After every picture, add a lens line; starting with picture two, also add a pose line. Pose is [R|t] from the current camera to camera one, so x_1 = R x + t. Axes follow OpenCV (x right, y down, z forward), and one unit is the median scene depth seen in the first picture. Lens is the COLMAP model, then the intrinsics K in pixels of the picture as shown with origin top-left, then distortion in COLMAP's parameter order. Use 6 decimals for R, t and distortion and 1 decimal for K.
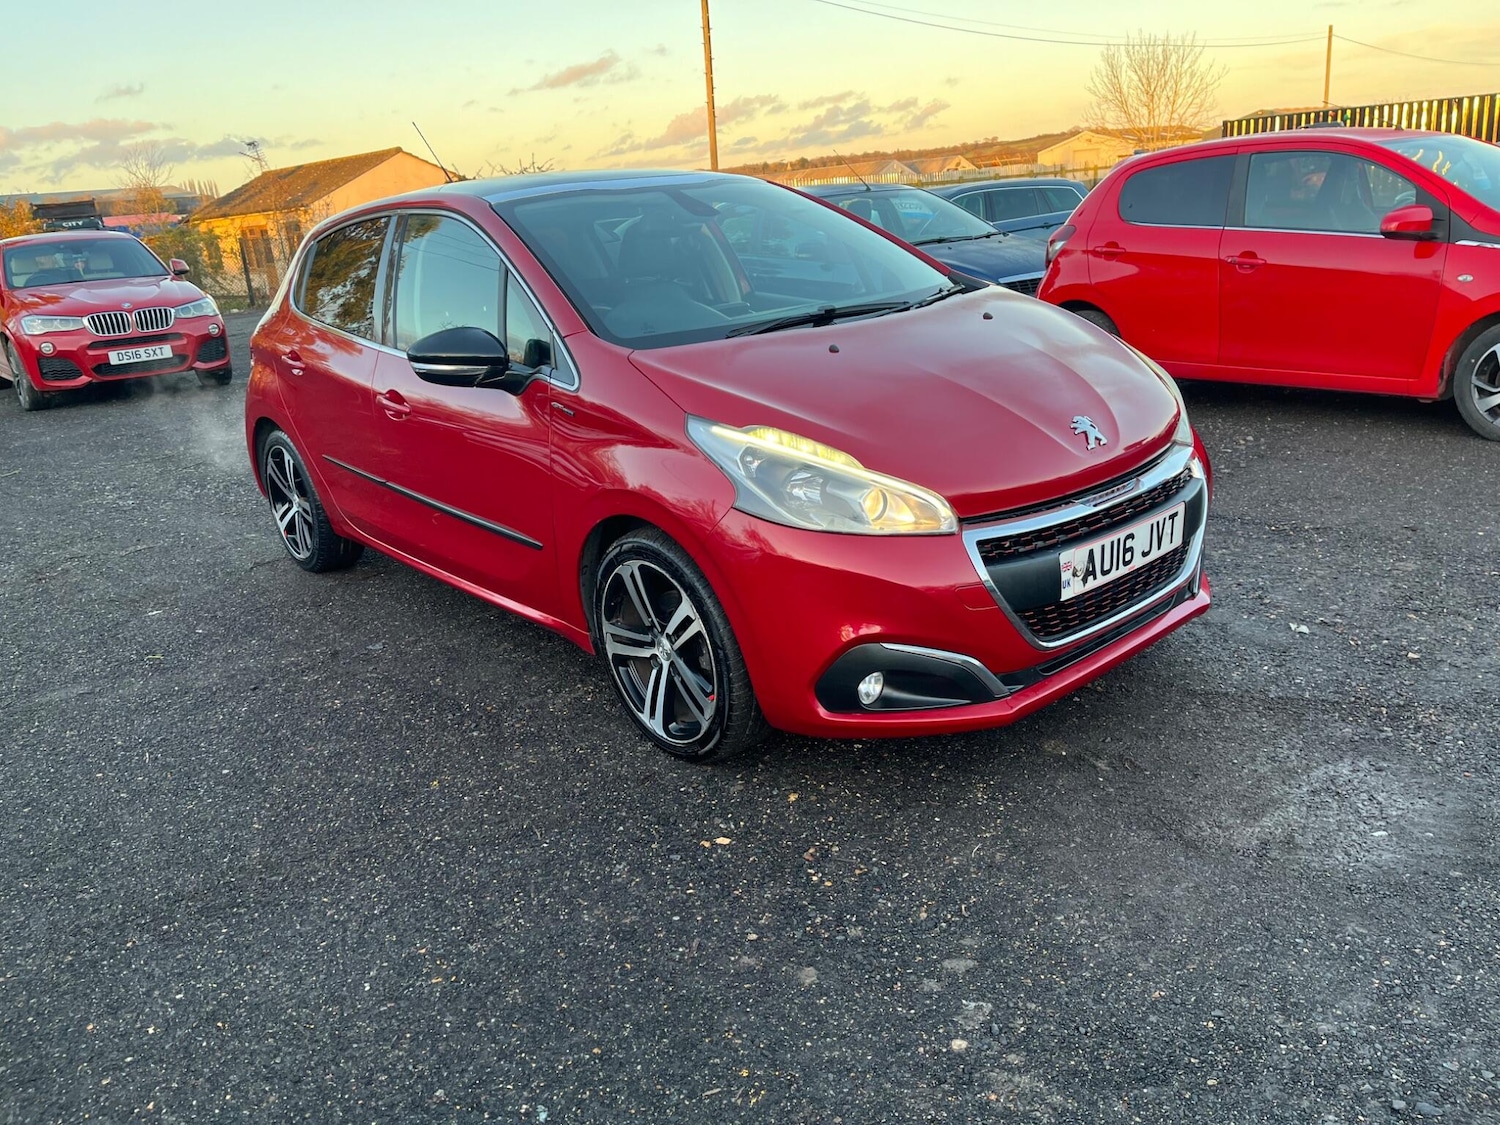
lens RADIAL K [[1118.7, 0, 752.7], [0, 1118.7, 568.3], [0, 0, 1]] dist [0.074495, -0.094956]
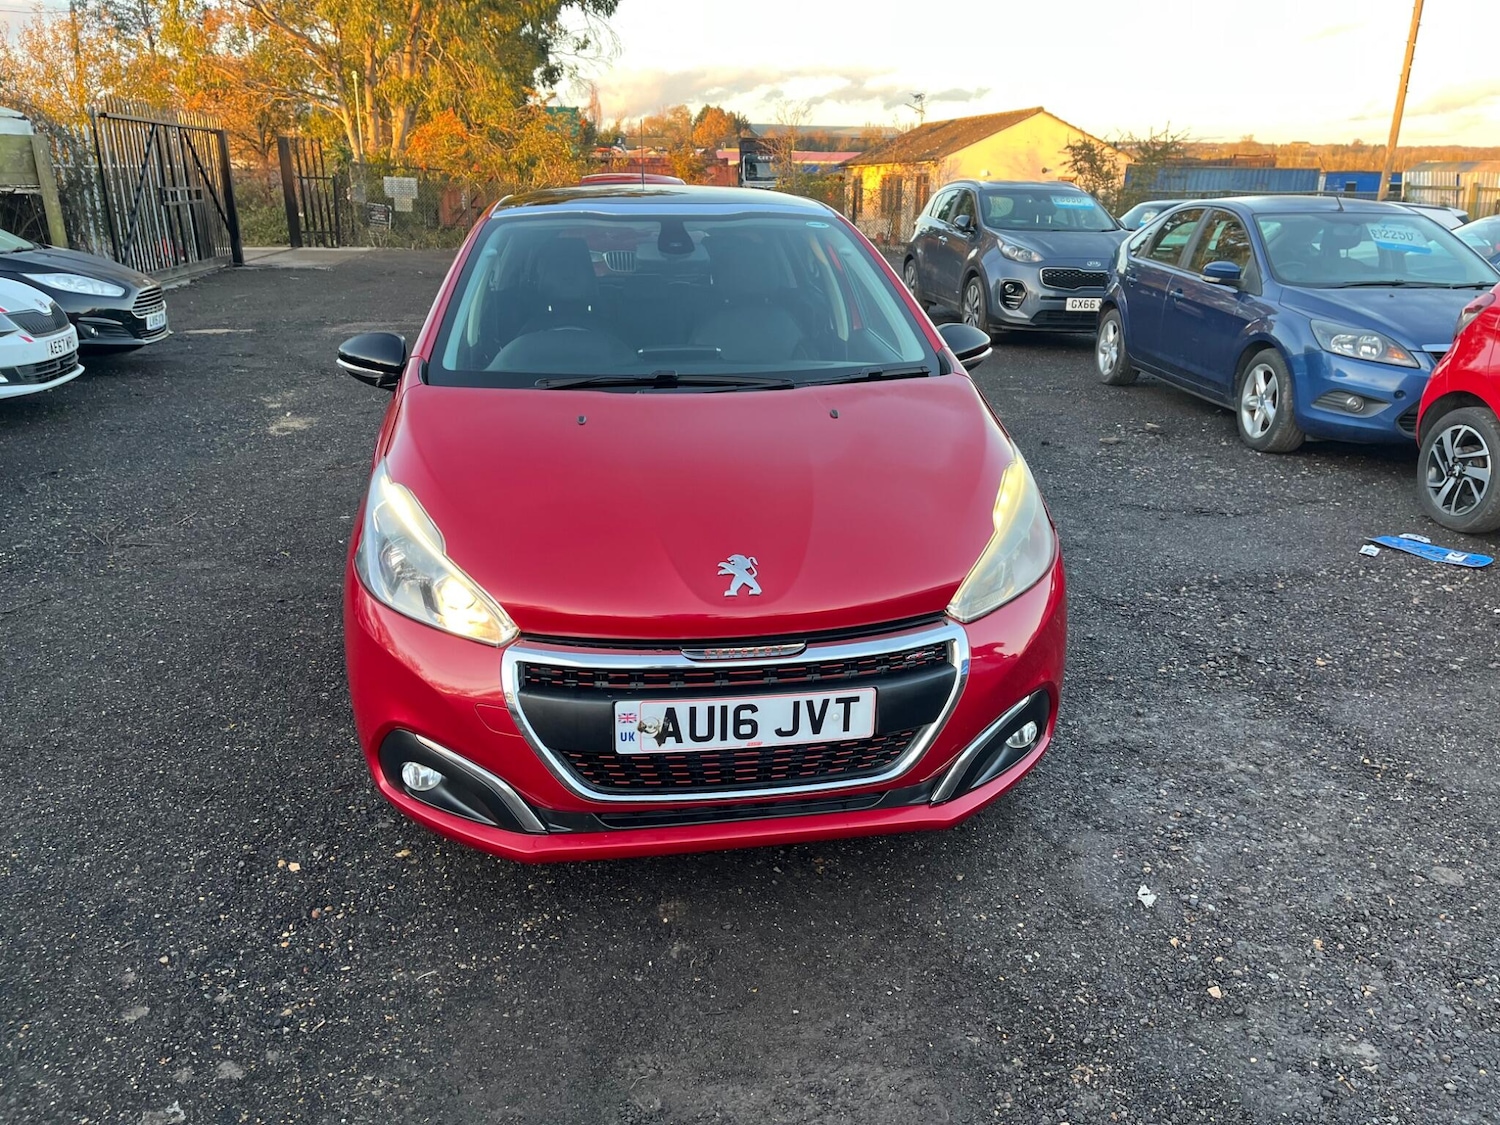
lens RADIAL K [[1118.7, 0, 759.0], [0, 1118.7, 556.5], [0, 0, 1]] dist [0.074495, -0.094956]
pose [[0.841182, 0.250645, -0.479155, 0.725601], [-0.237796, 0.967273, 0.088515, -0.217838], [0.485660, 0.039484, 0.873256, 0.262051]]
